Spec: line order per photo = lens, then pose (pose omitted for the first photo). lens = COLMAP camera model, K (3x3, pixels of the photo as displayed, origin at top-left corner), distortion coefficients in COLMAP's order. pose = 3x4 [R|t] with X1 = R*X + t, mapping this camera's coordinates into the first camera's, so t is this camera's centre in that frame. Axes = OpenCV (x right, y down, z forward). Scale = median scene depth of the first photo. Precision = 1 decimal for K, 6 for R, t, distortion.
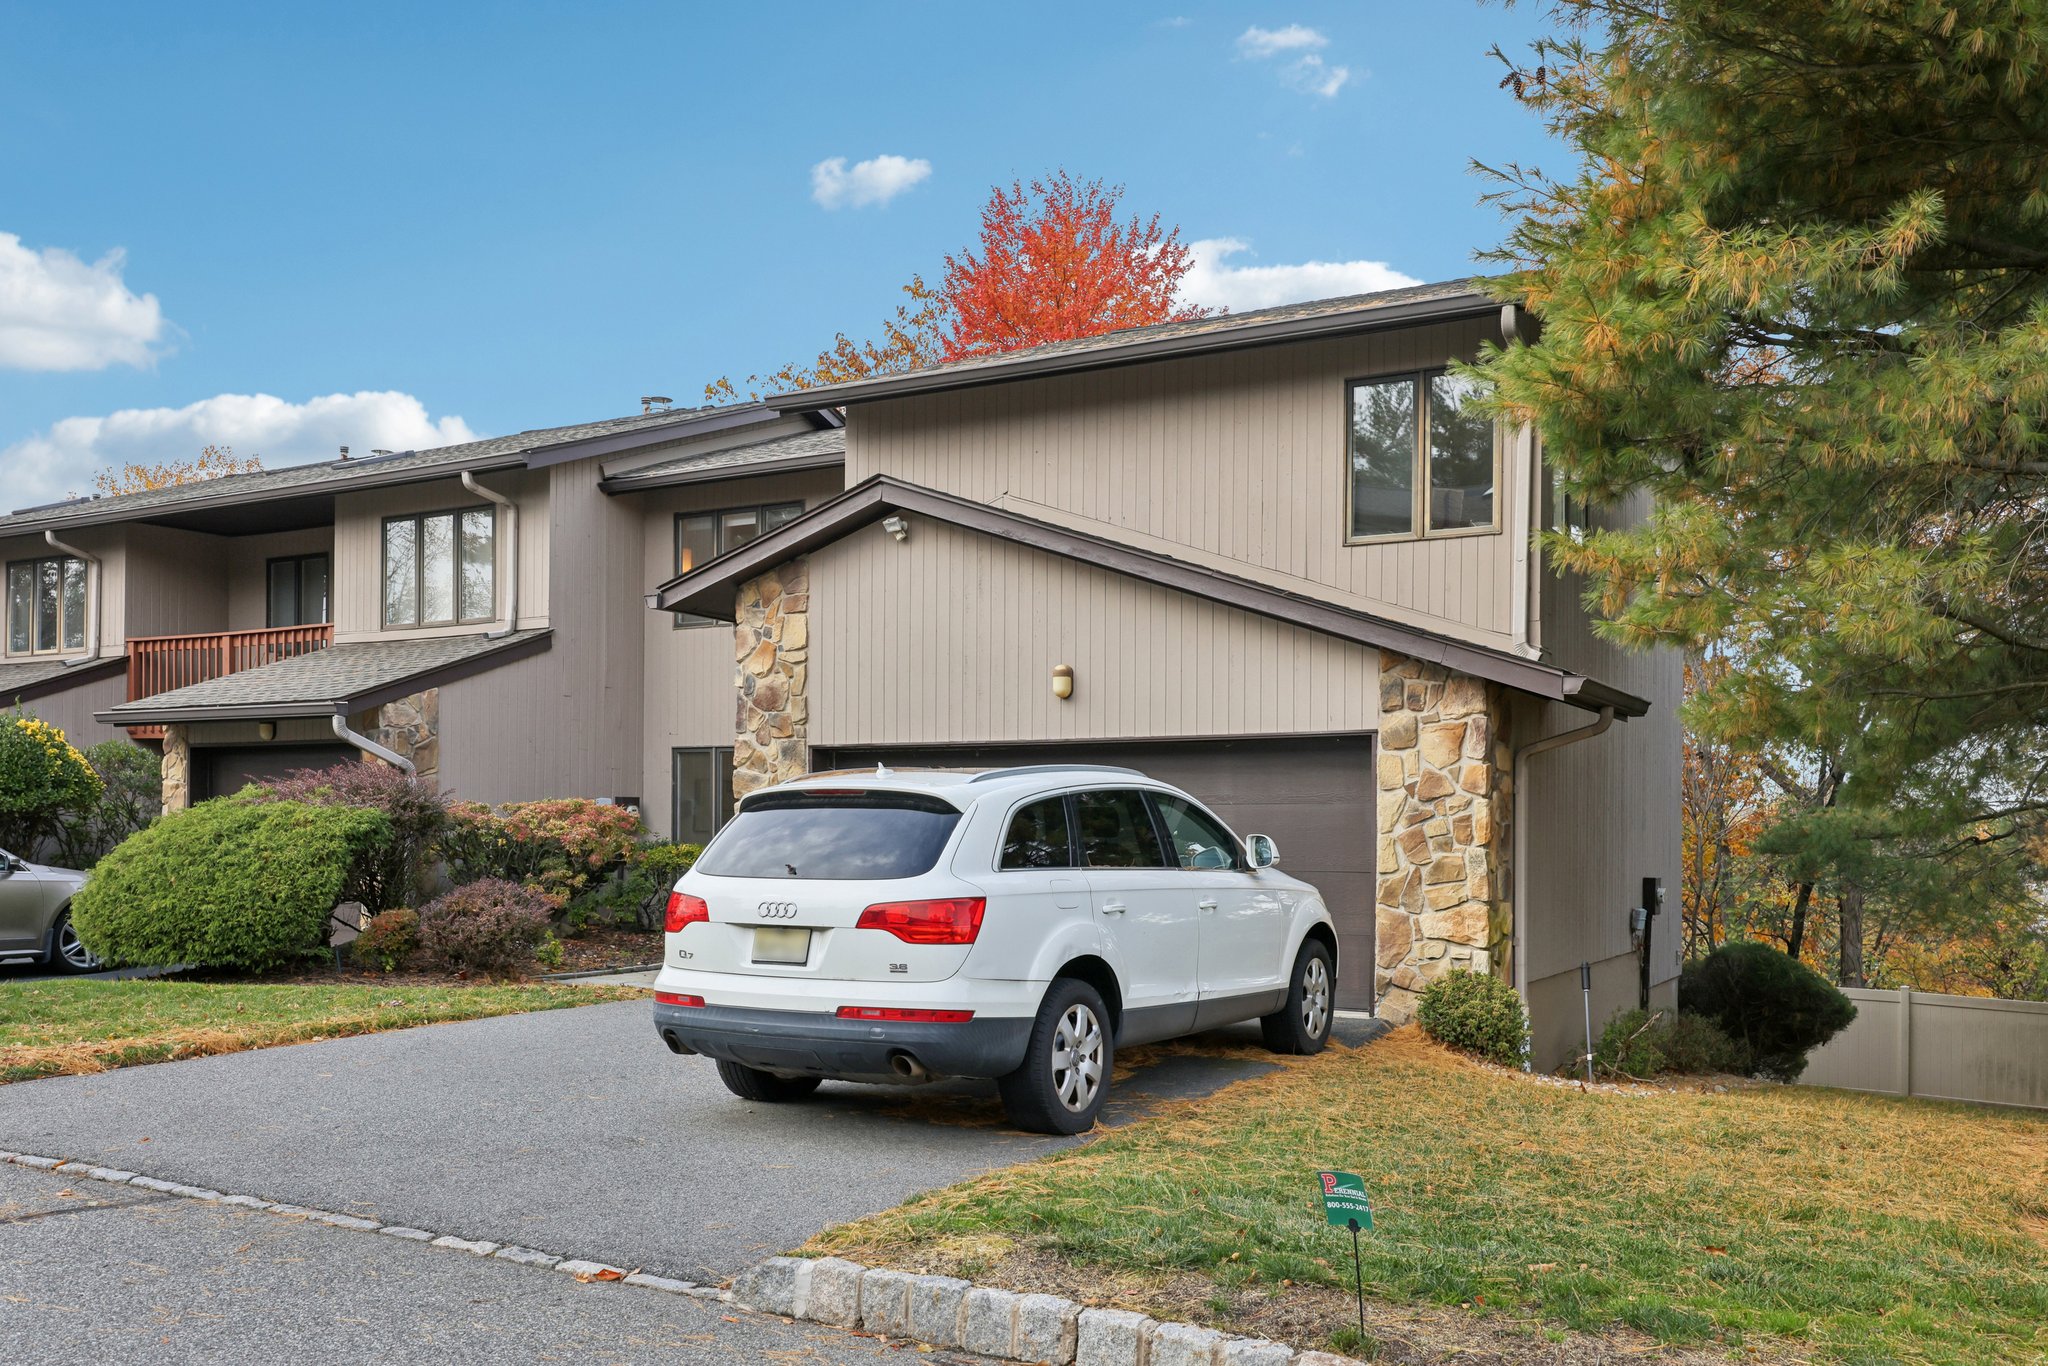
lens RADIAL K [[1821.2, 0, 1024.0], [0, 1821.2, 683.0], [0, 0, 1]] dist [0.005427, 0.000010]
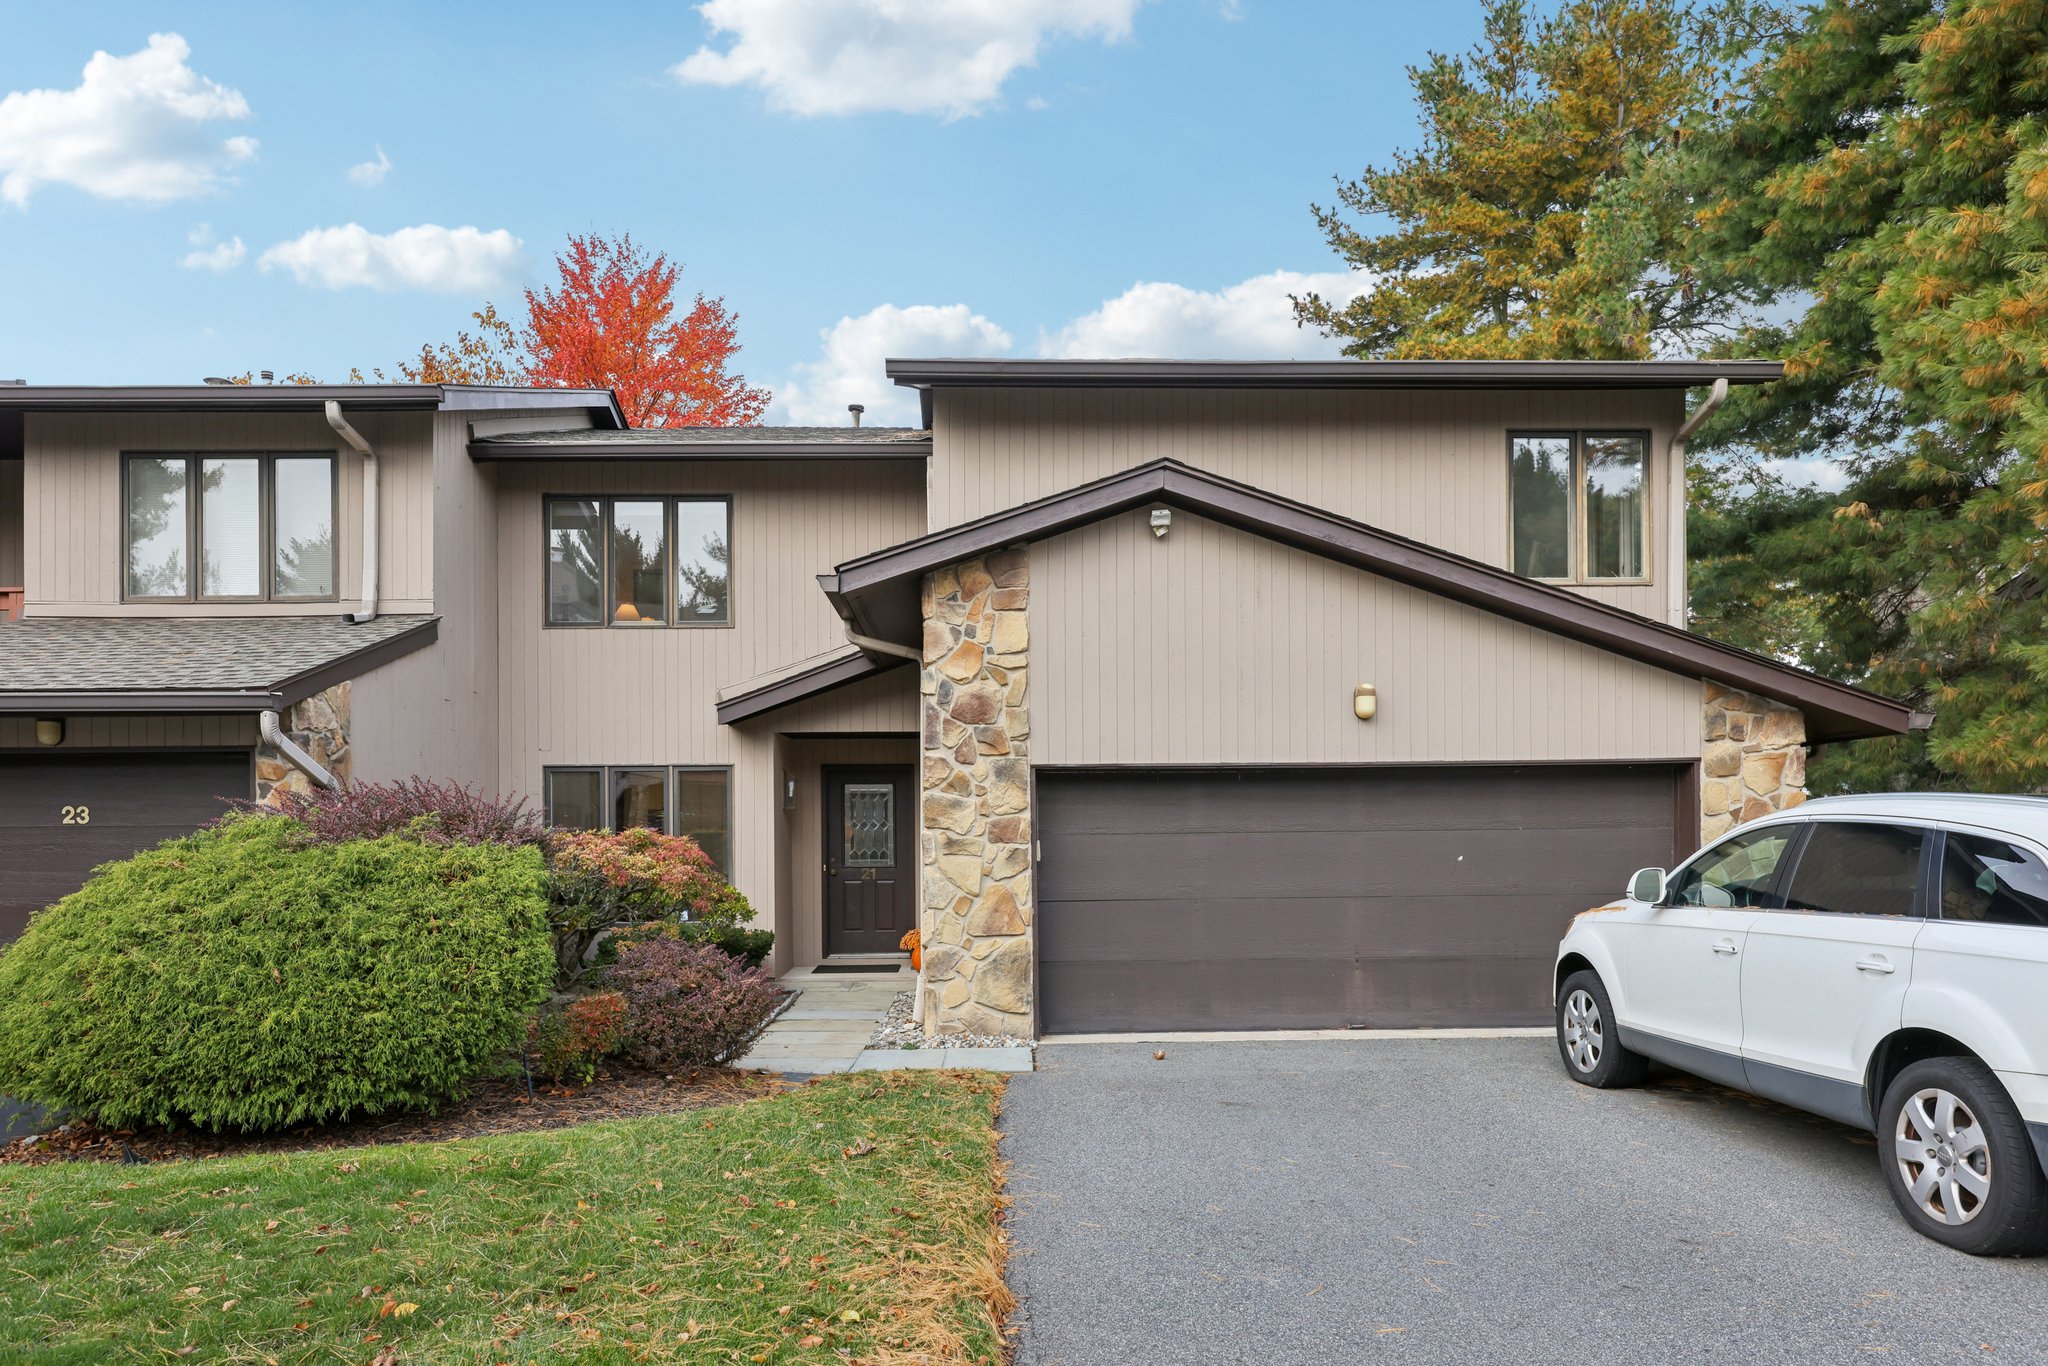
lens RADIAL K [[1349.1, 0, 1024.9], [0, 1349.1, 743.4], [0, 0, 1]] dist [0.001326, 0.001185]
pose [[0.844478, 0.024364, 0.535035, -0.455043], [-0.029903, 0.999551, 0.001680, 0.022767], [-0.534754, -0.017417, 0.844828, 0.456773]]
